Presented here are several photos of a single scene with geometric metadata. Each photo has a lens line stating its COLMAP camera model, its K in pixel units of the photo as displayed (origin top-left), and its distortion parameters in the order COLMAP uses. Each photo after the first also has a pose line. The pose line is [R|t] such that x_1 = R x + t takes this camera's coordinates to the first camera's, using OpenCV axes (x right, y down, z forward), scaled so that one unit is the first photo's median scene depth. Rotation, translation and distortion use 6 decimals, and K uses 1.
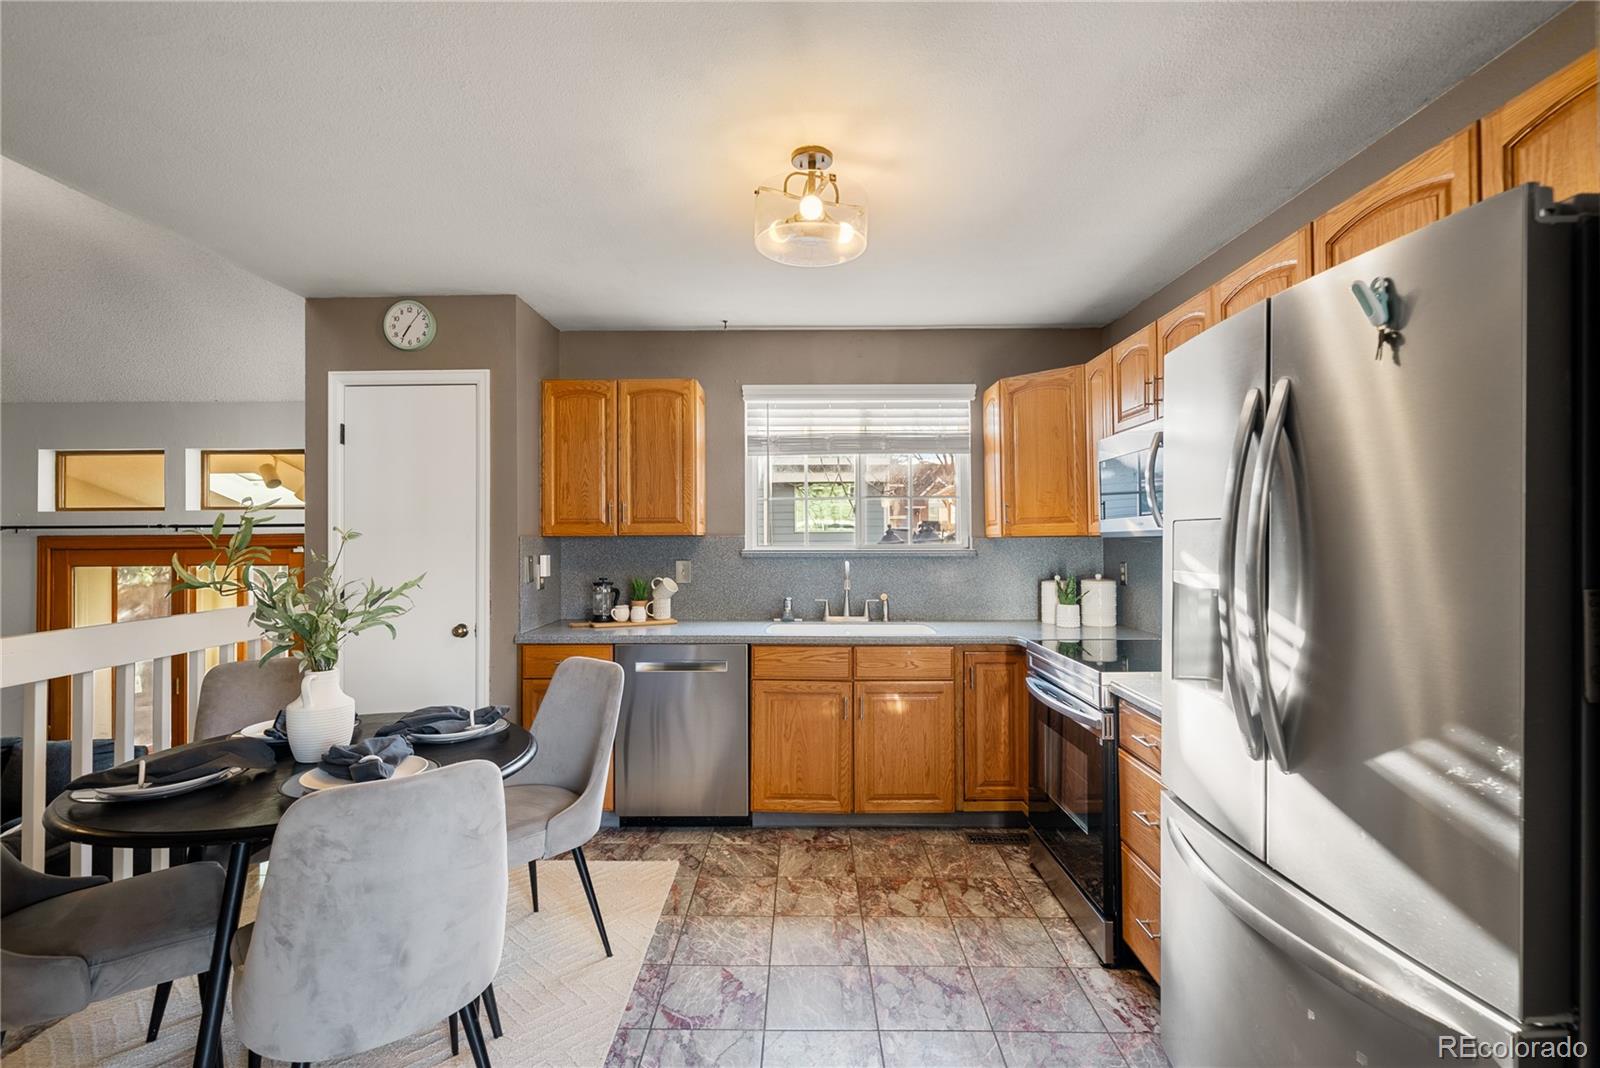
lens RADIAL K [[742.9, 0, 778.8], [0, 742.9, 535.6], [0, 0, 1]] dist [0.000104, 0.000378]
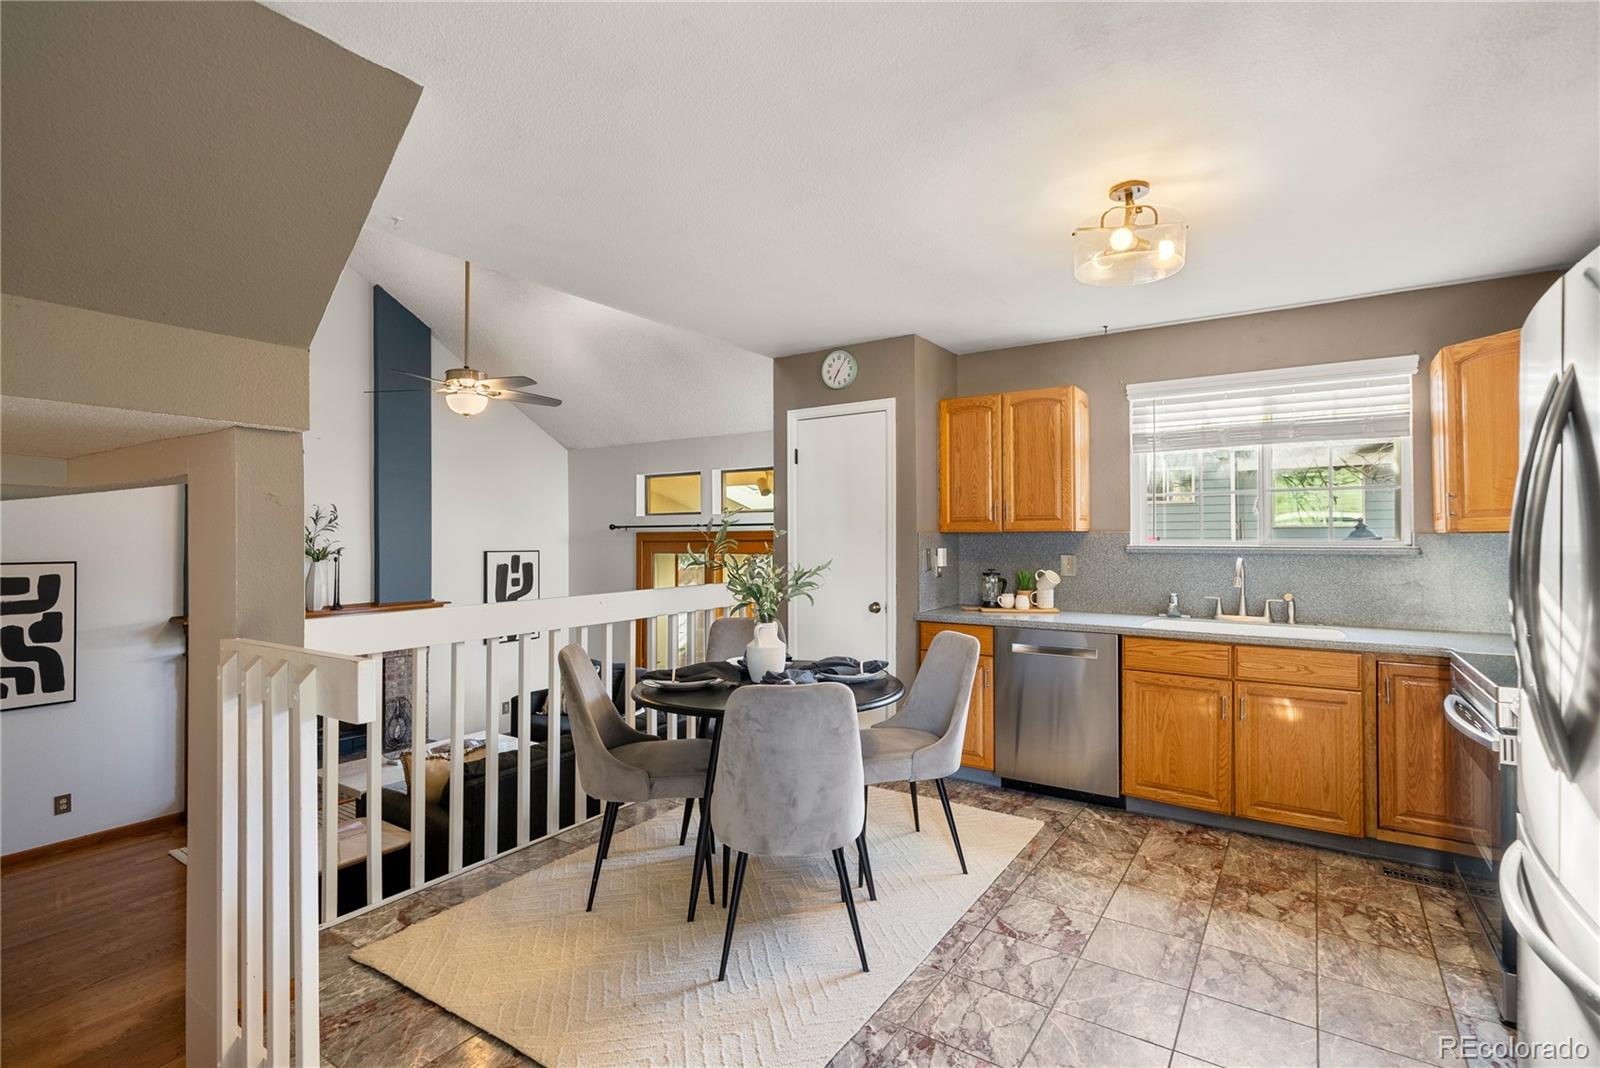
lens RADIAL K [[743.4, 0, 791.7], [0, 743.4, 538.5], [0, 0, 1]] dist [-0.001627, 0.000144]
pose [[0.834031, 0.003656, -0.551706, 0.151080], [0.001763, 0.999955, 0.009290, -0.000747], [0.551715, -0.008721, 0.833987, -0.129932]]
